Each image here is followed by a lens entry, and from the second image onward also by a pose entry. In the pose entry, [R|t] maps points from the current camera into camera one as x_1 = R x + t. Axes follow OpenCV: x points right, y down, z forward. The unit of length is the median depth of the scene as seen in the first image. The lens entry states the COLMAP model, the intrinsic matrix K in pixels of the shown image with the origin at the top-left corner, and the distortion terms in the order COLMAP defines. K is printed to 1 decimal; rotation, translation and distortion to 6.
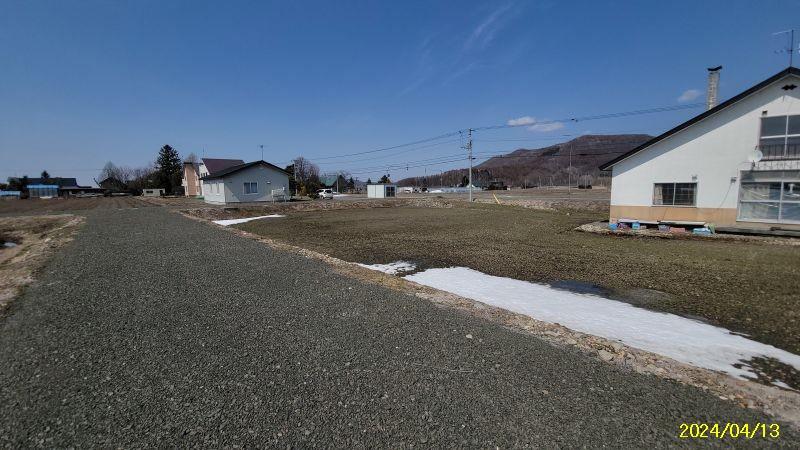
lens RADIAL K [[327.6, 0, 400.0], [0, 327.6, 225.0], [0, 0, 1]] dist [0.030728, -0.013016]
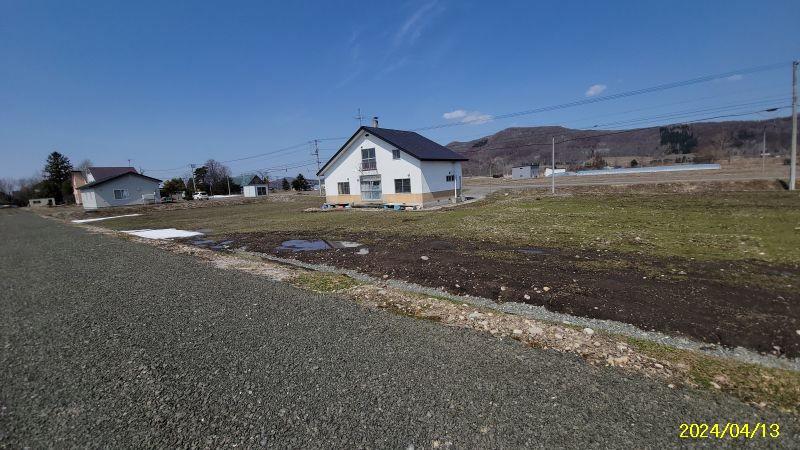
lens RADIAL K [[327.6, 0, 400.0], [0, 327.6, 225.0], [0, 0, 1]] dist [0.030728, -0.013016]
pose [[0.984206, -0.067169, 0.163789, 0.124305], [0.064562, 0.997689, 0.021196, 0.014603], [-0.164834, -0.010286, 0.986268, -0.134834]]
